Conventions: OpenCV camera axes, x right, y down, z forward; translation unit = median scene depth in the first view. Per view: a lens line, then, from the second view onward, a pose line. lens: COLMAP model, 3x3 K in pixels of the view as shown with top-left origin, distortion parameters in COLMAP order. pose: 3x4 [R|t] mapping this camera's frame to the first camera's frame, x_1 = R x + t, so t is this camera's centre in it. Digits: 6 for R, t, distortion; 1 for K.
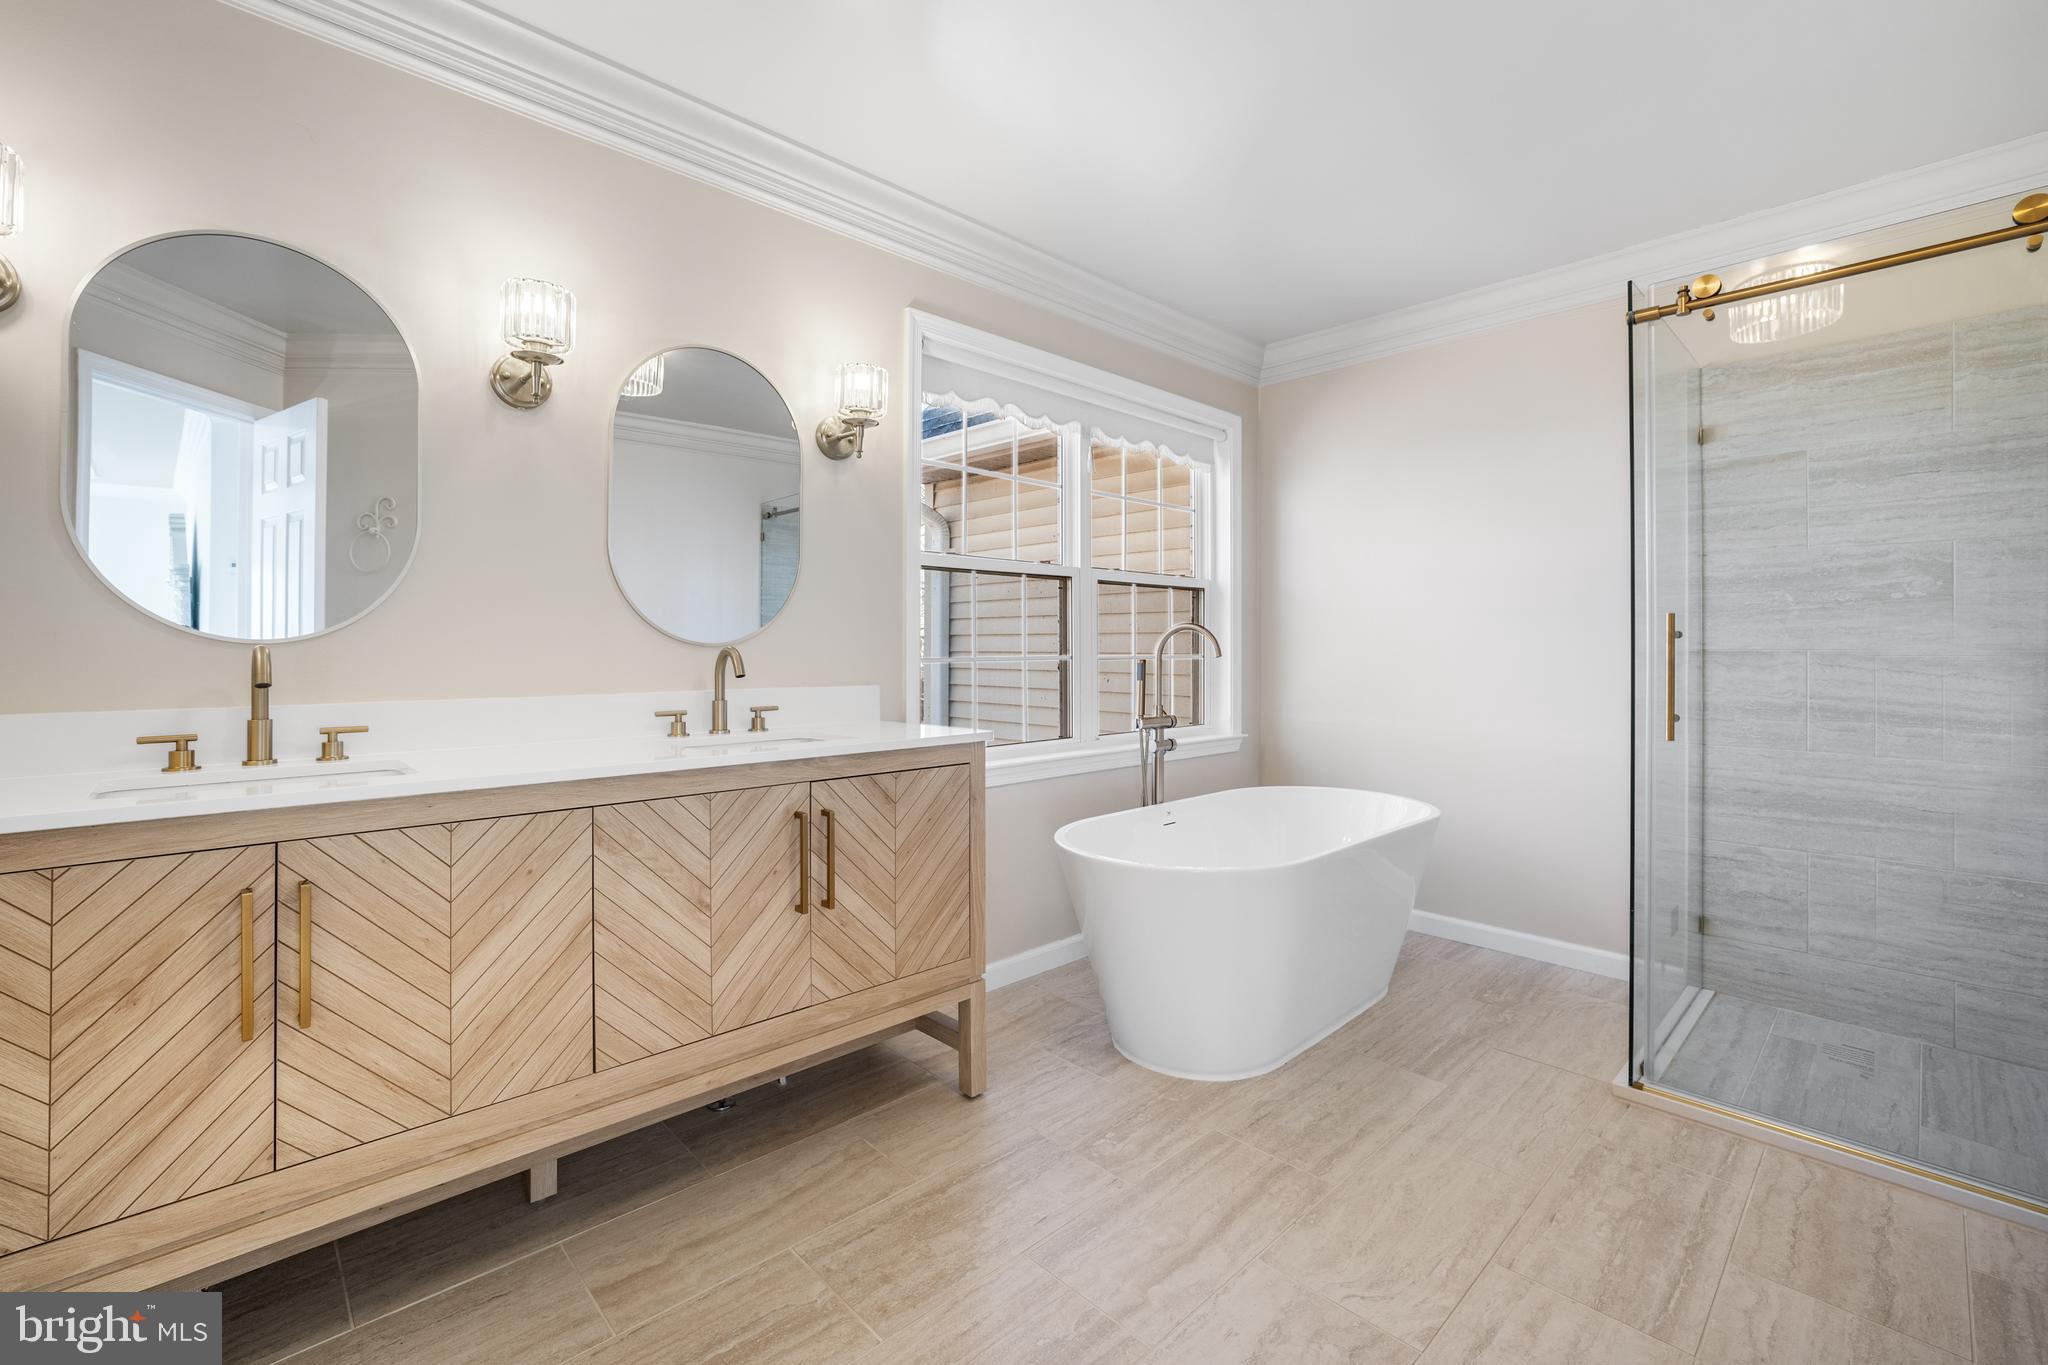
lens RADIAL K [[862.1, 0, 1024.6], [0, 862.1, 650.0], [0, 0, 1]] dist [-0.041409, 0.013316]
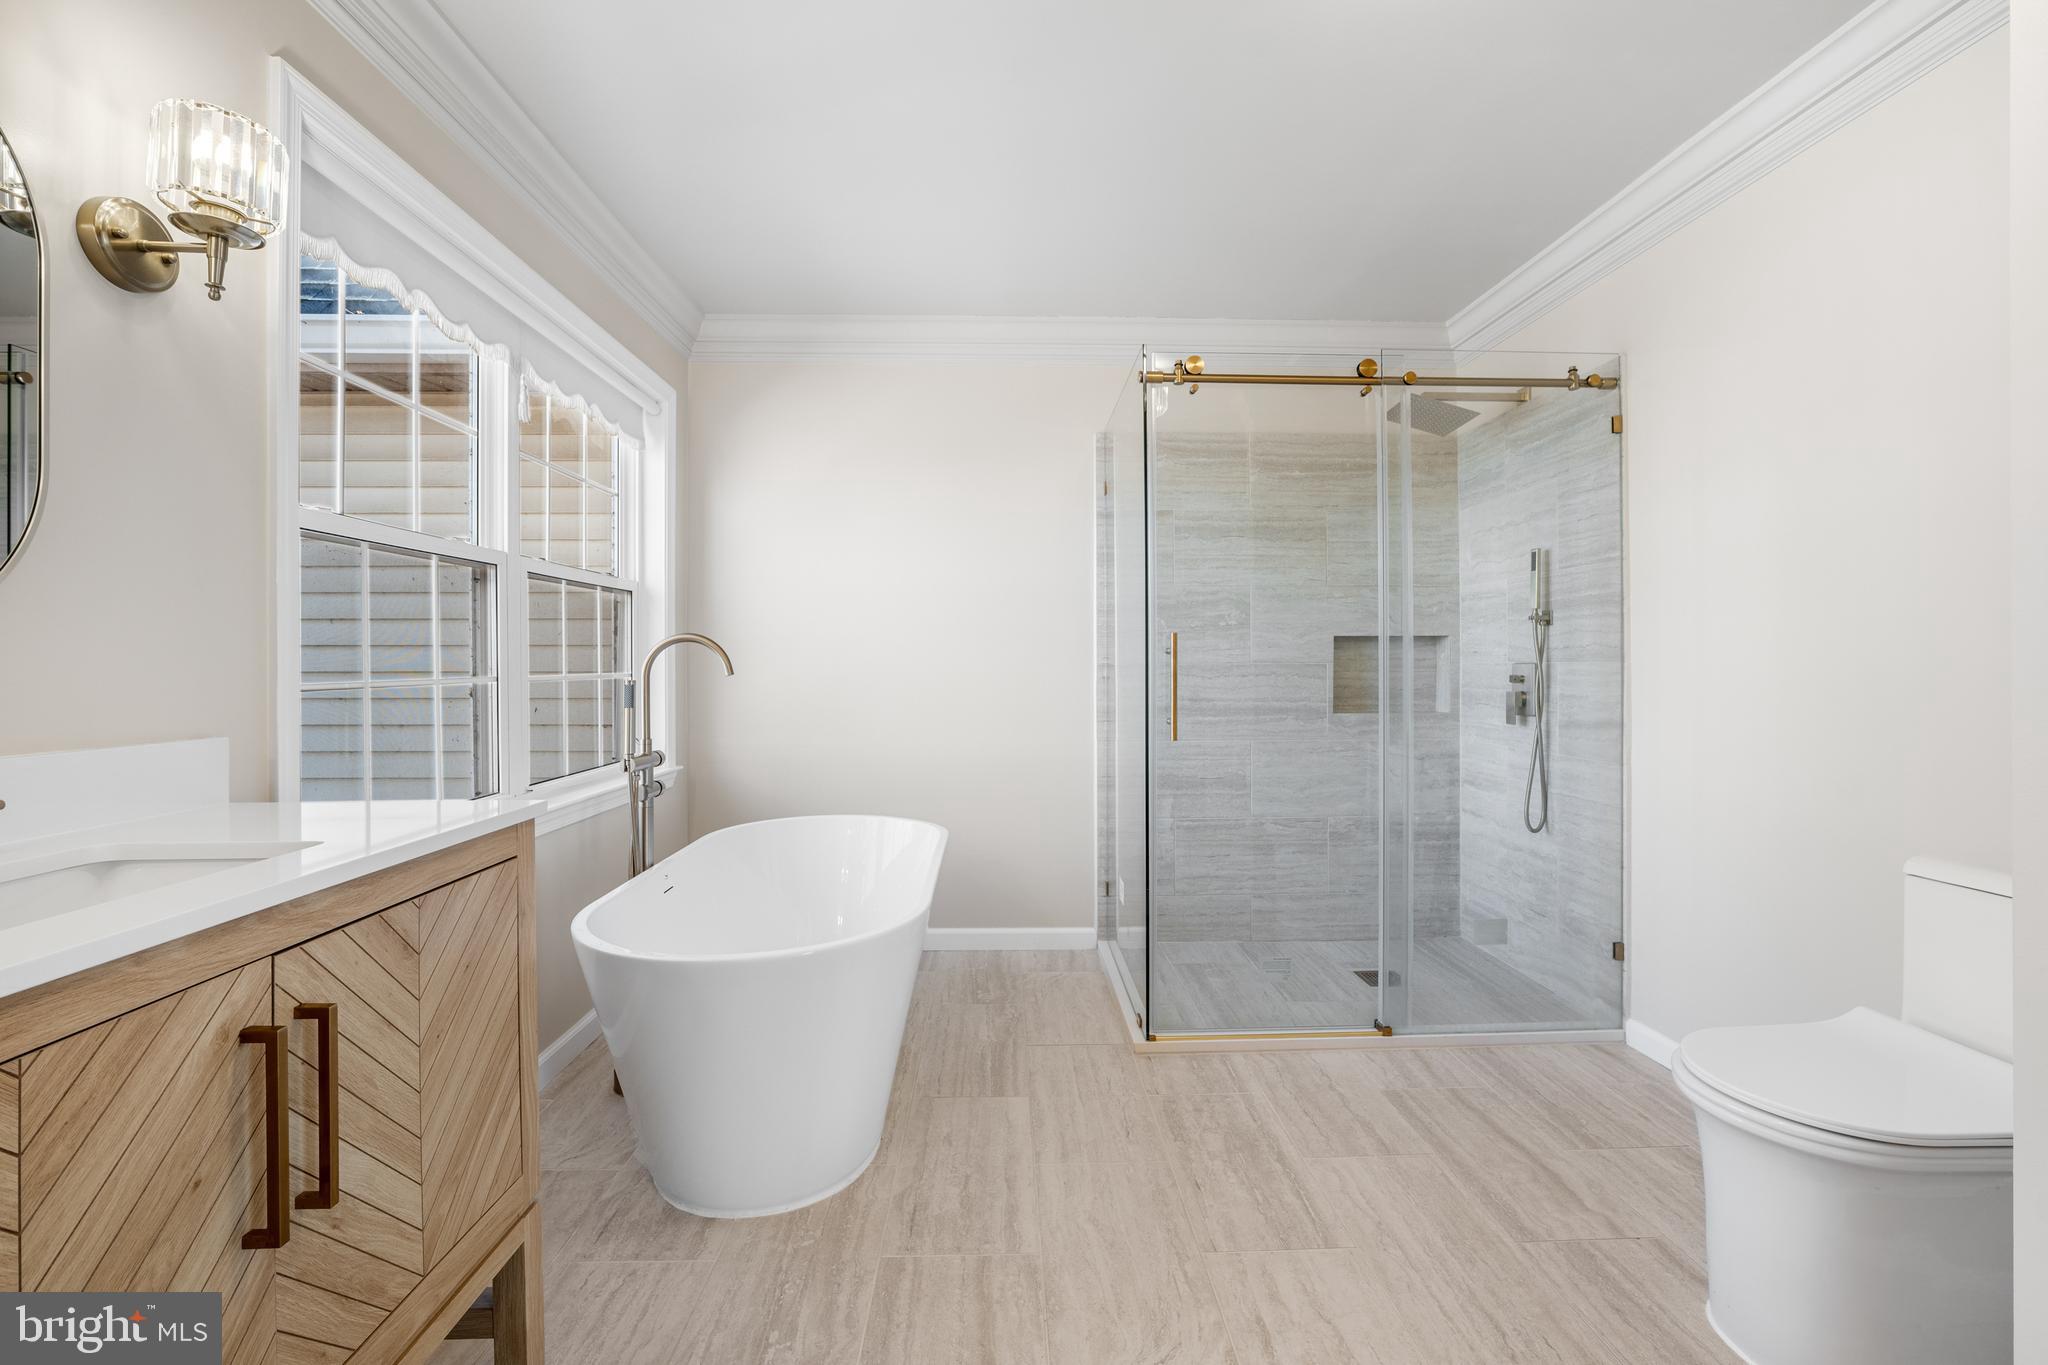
lens RADIAL K [[865.7, 0, 1017.0], [0, 865.7, 664.2], [0, 0, 1]] dist [-0.037419, 0.013354]
pose [[0.671542, -0.005481, 0.740947, -0.252978], [0.006703, 0.999977, 0.001322, -0.002505], [-0.740936, 0.004079, 0.671563, 0.309621]]
